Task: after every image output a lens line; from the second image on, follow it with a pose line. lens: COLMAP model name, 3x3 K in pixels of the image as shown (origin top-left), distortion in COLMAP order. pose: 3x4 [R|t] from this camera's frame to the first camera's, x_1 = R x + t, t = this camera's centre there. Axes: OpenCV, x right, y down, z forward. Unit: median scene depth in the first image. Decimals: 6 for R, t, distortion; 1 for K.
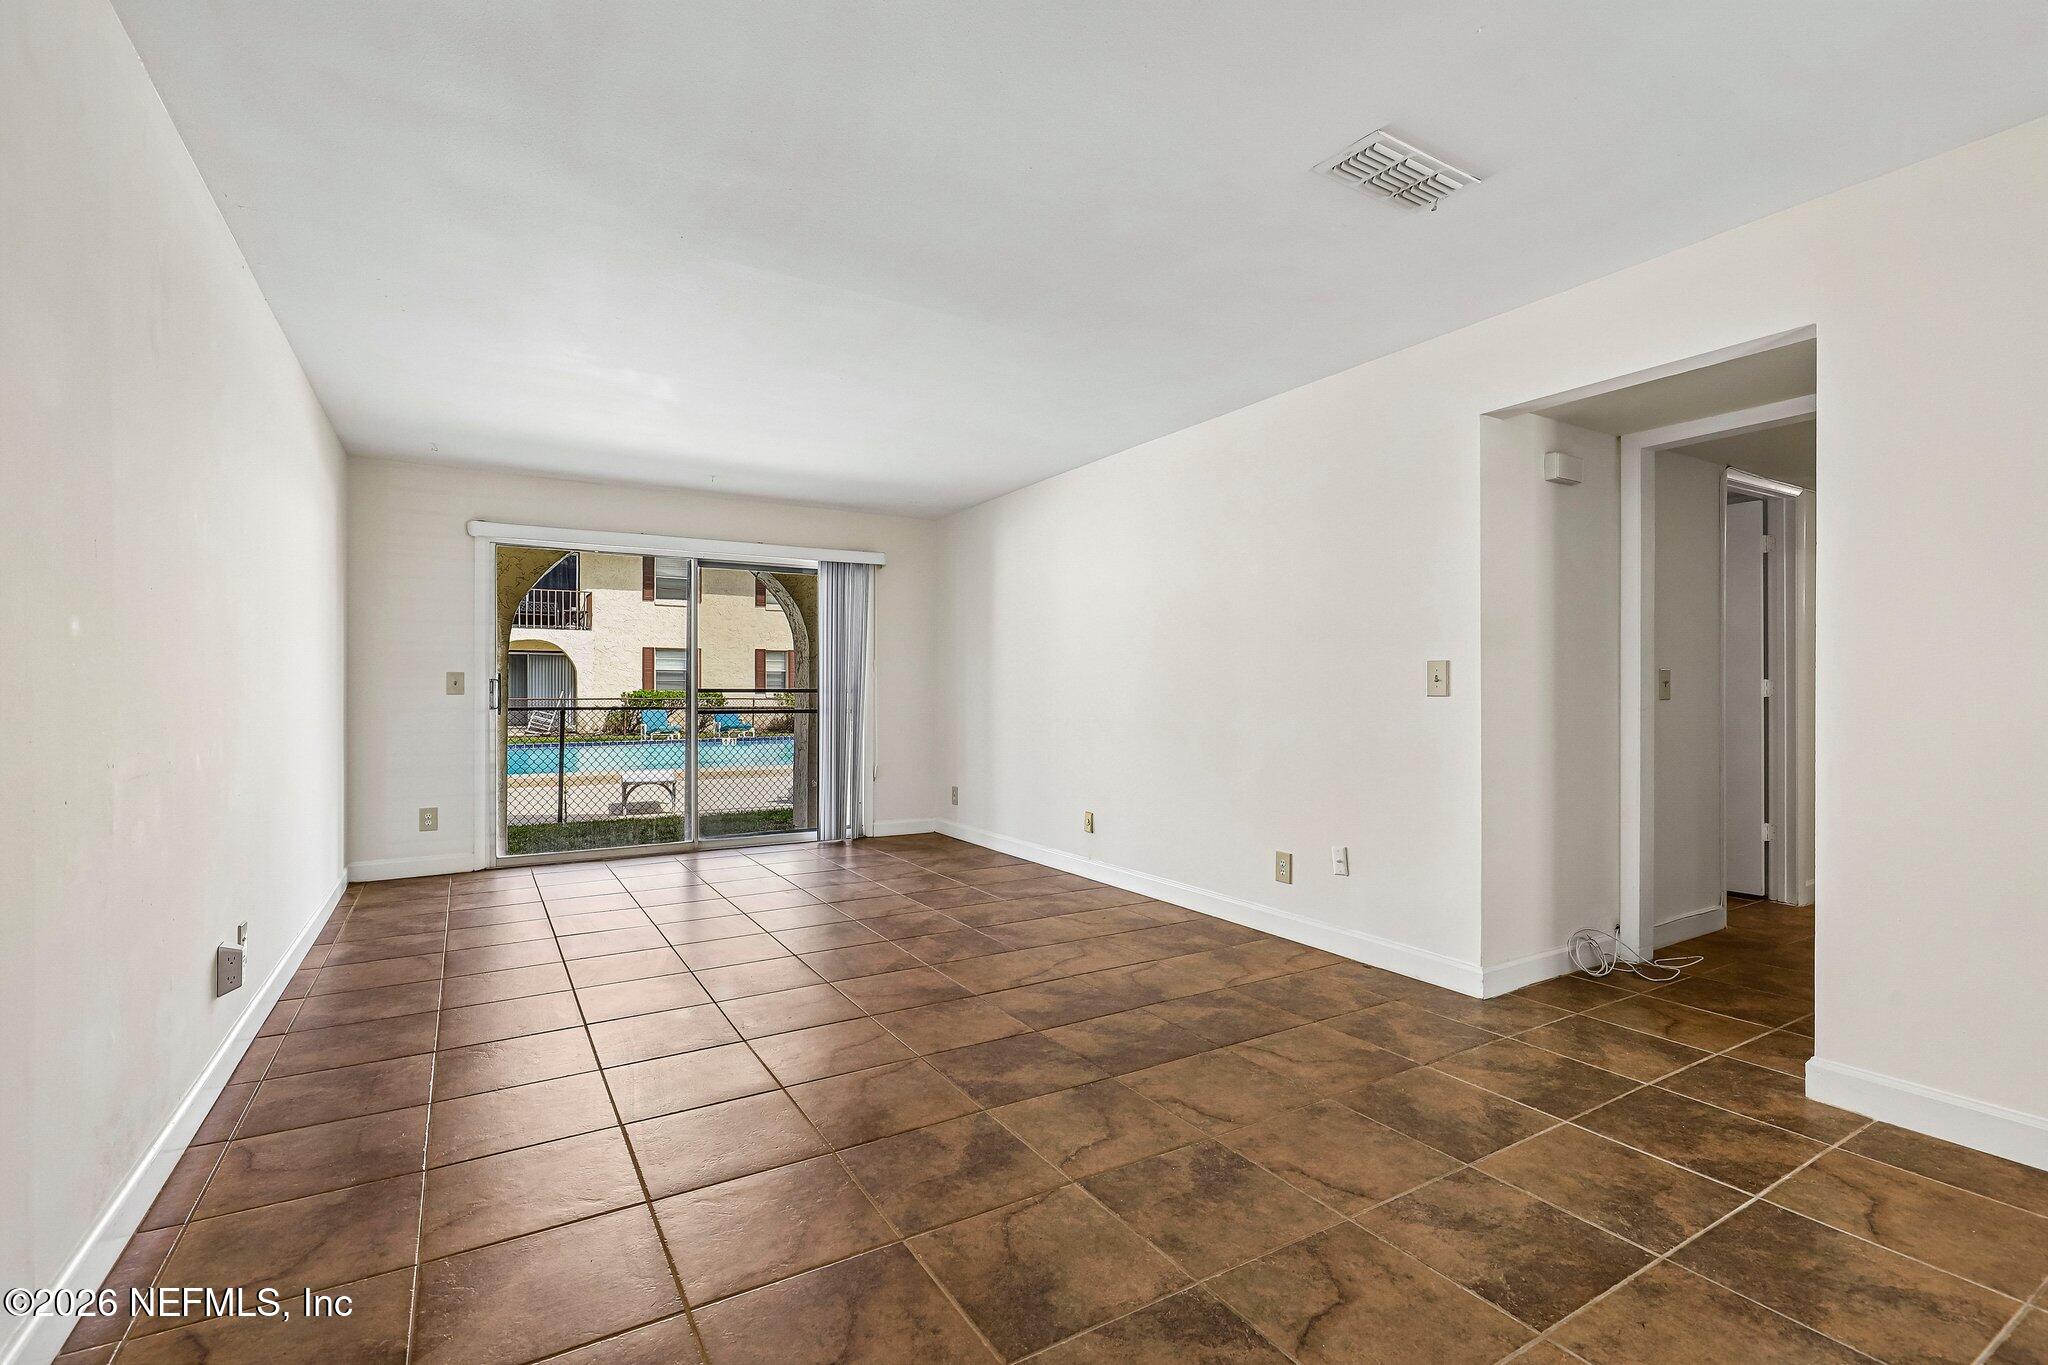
lens RADIAL K [[929.9, 0, 1033.9], [0, 929.9, 688.1], [0, 0, 1]] dist [0.003305, -0.000485]
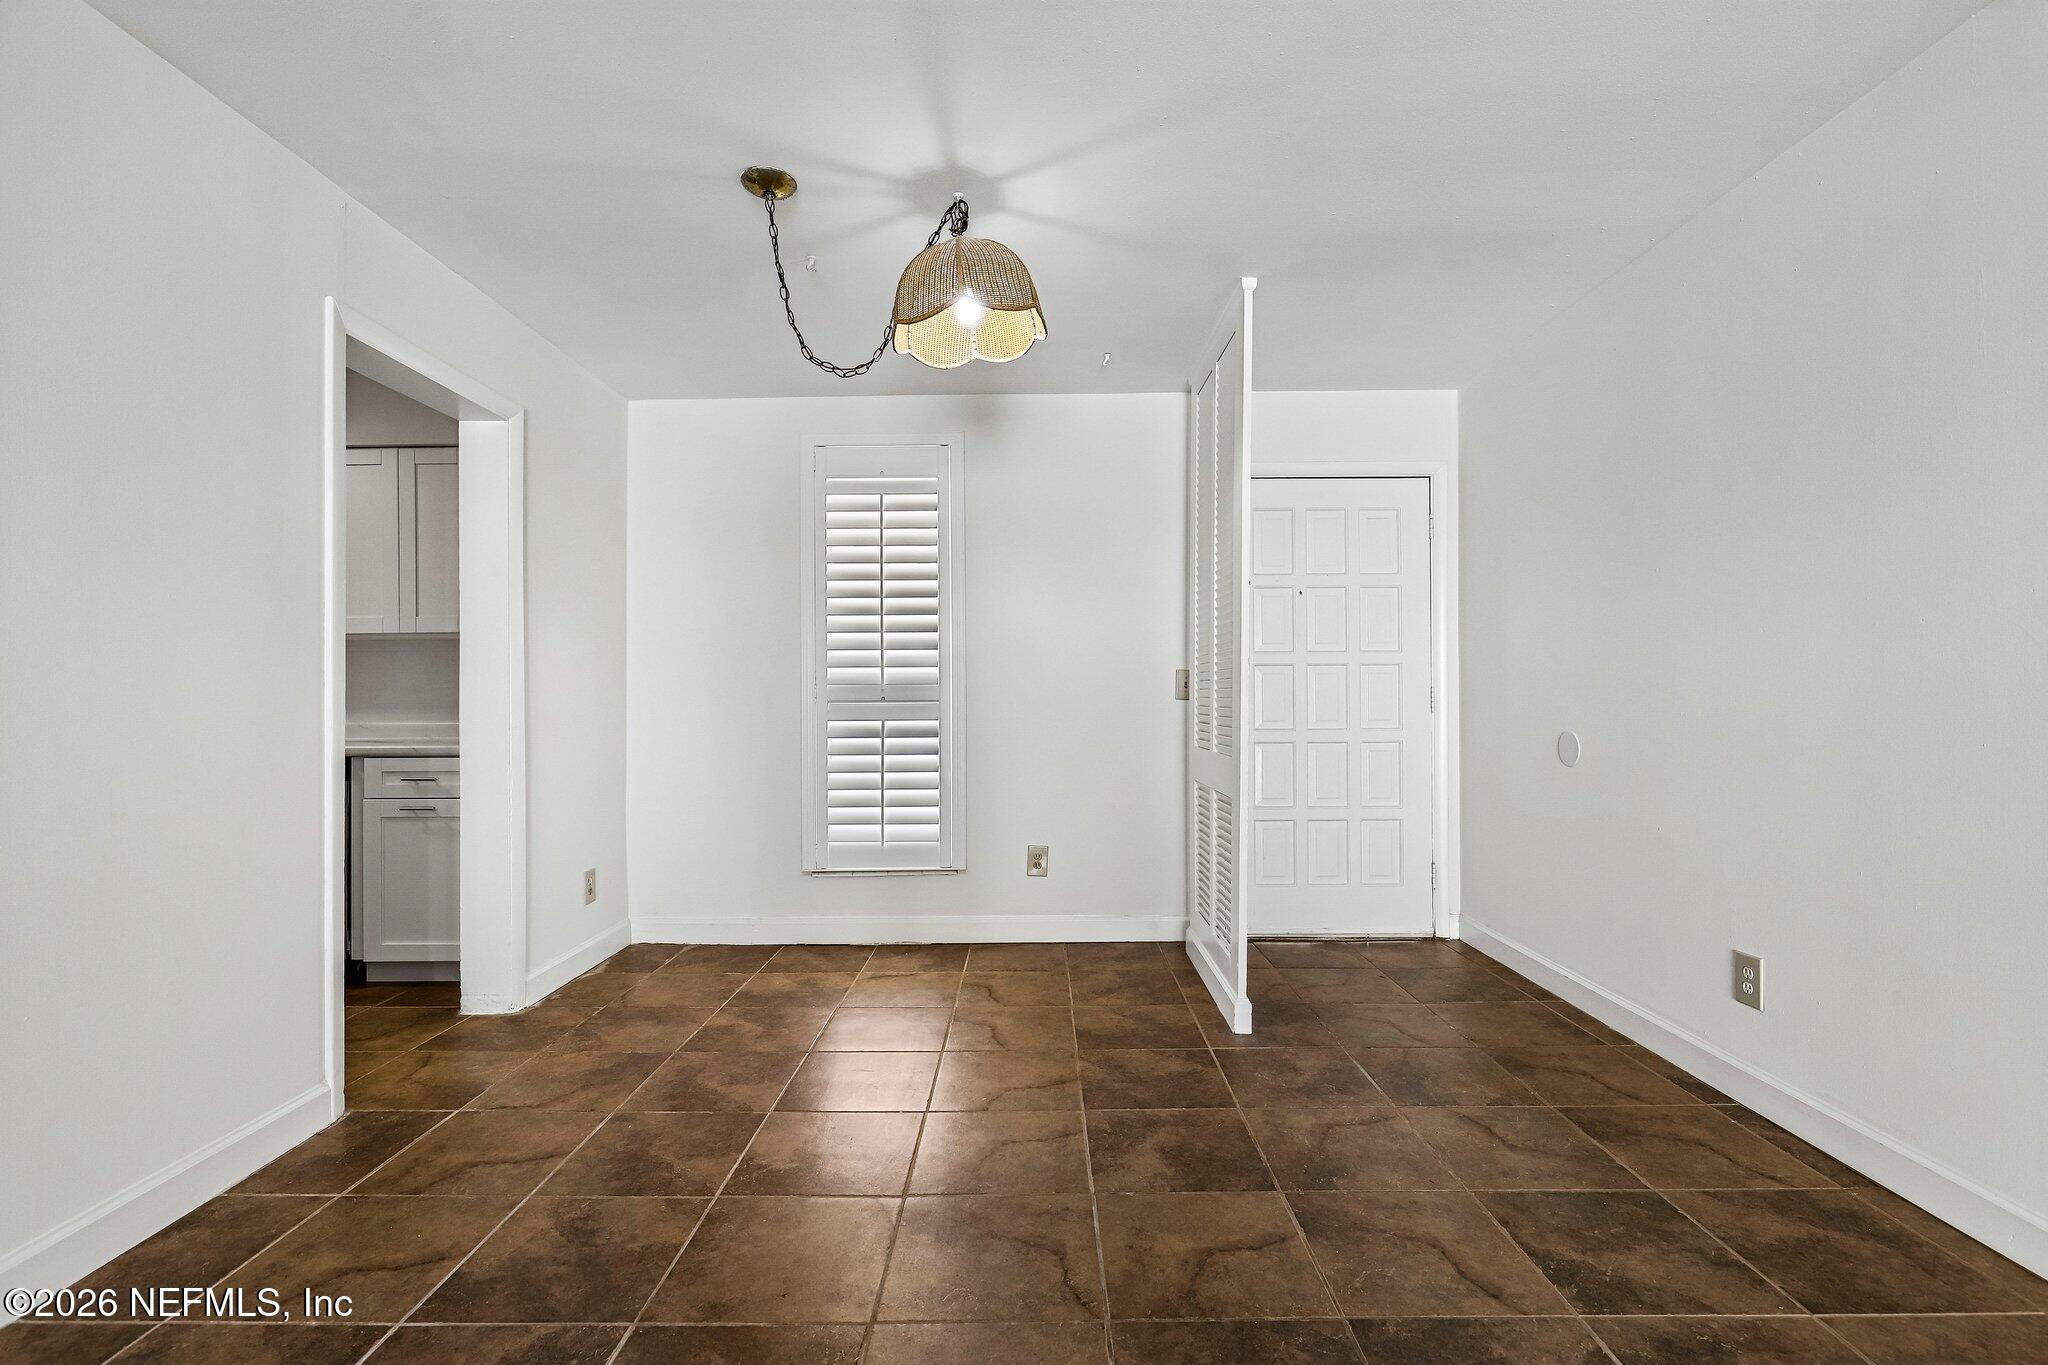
lens RADIAL K [[929.9, 0, 1034.1], [0, 929.9, 690.6], [0, 0, 1]] dist [0.003305, -0.000485]
pose [[-0.853038, 0.005150, 0.521824, -0.041596], [0.000929, 0.999965, -0.008351, 0.003102], [-0.521849, -0.006639, -0.853012, 0.525523]]
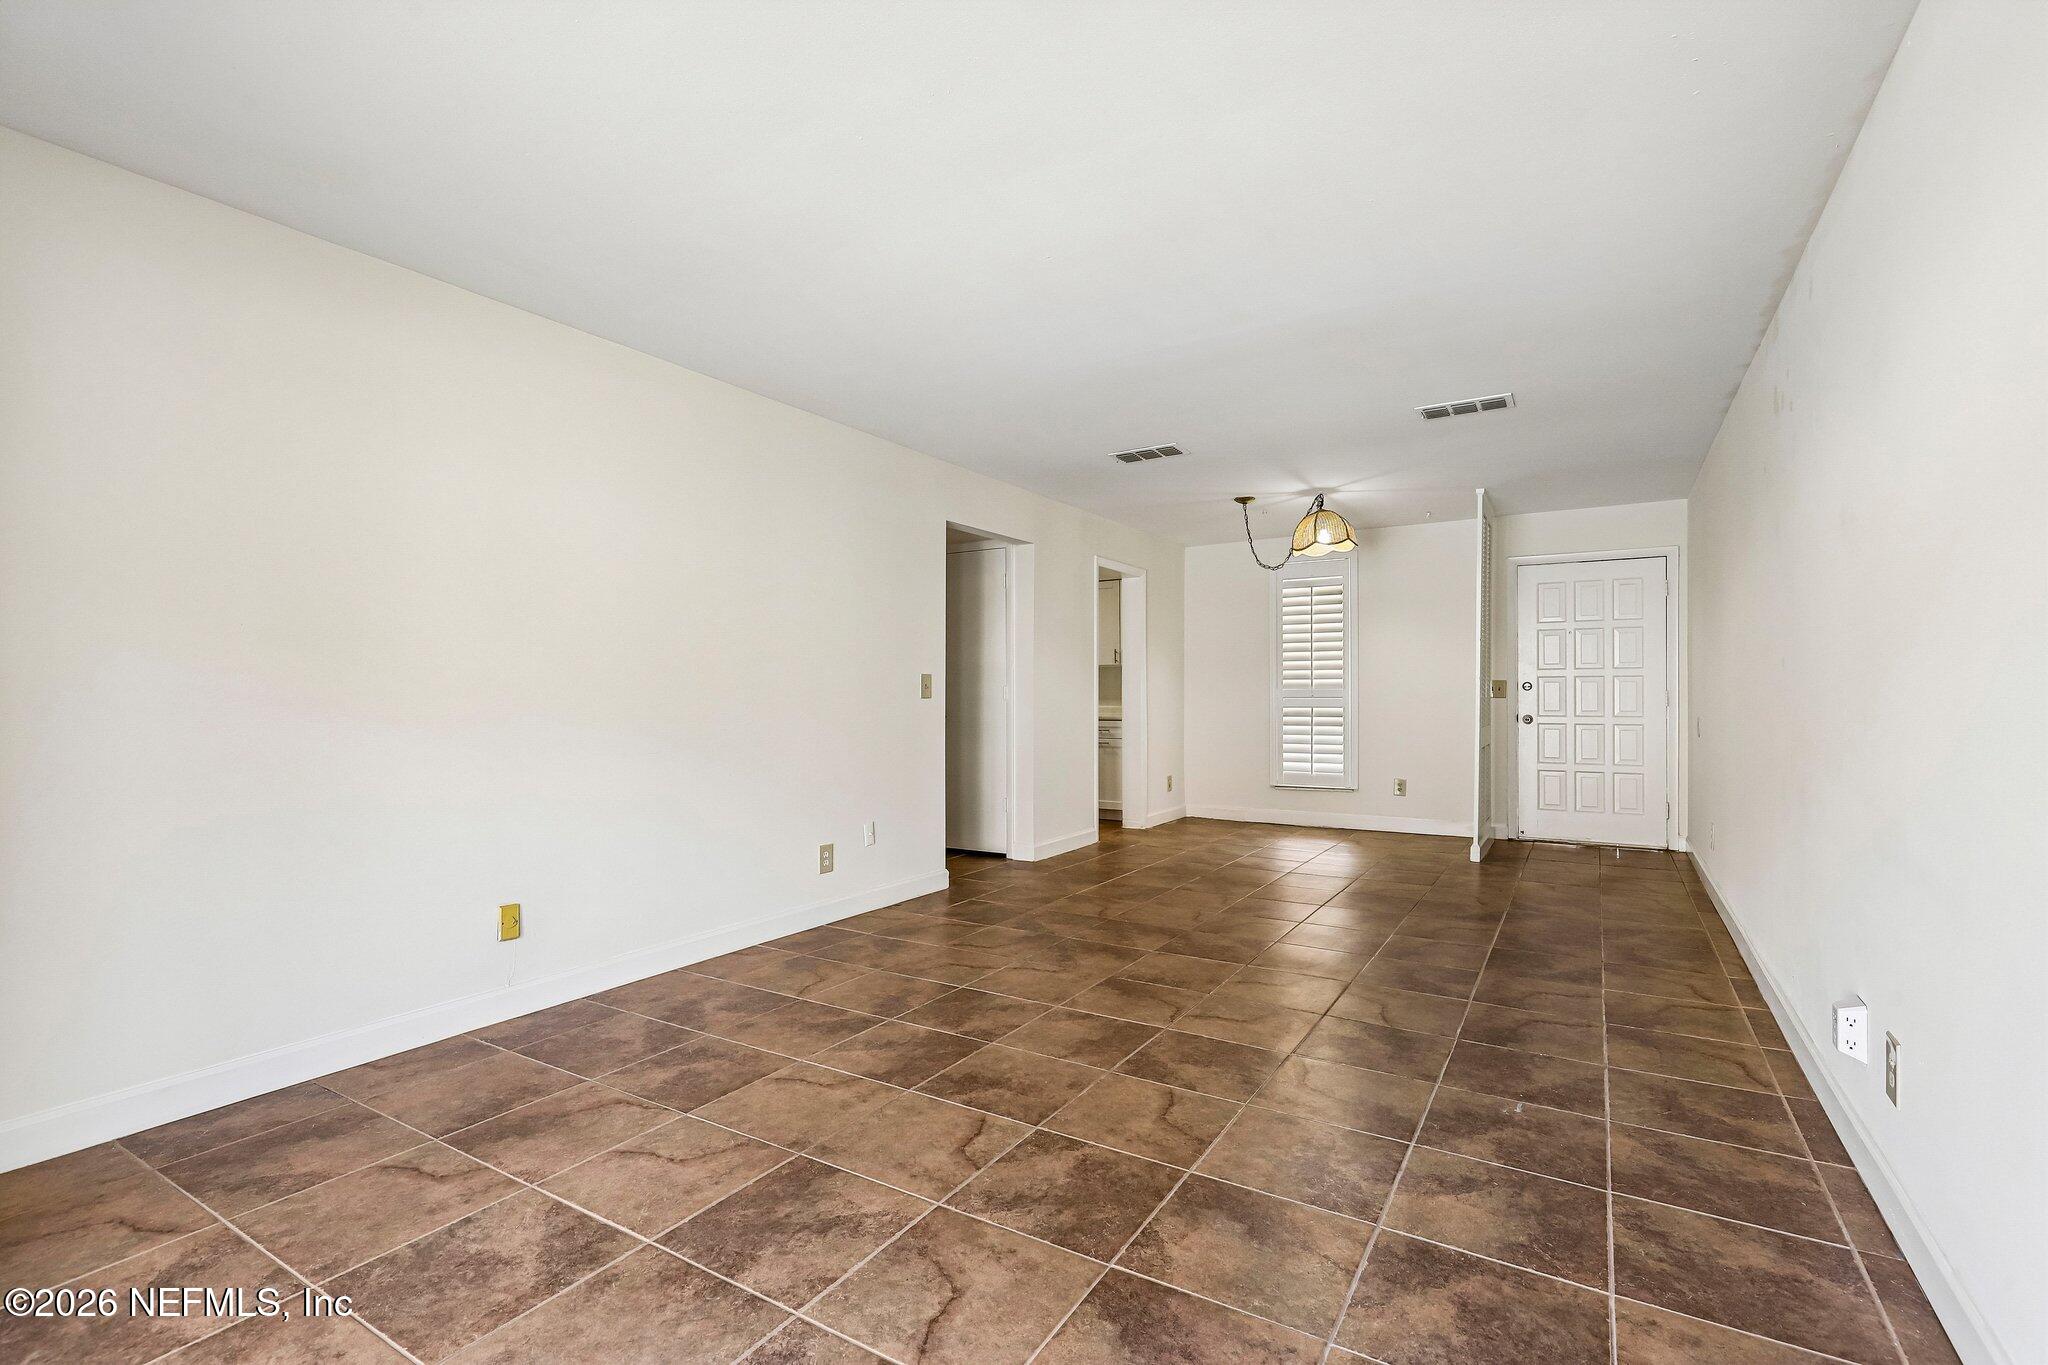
lens RADIAL K [[929.9, 0, 1031.2], [0, 929.9, 693.9], [0, 0, 1]] dist [0.003305, -0.000485]
pose [[-0.459602, -0.000991, 0.888124, -0.610087], [-0.001965, 0.999998, 0.000099, 0.000664], [-0.888123, -0.001699, -0.459603, 0.981732]]
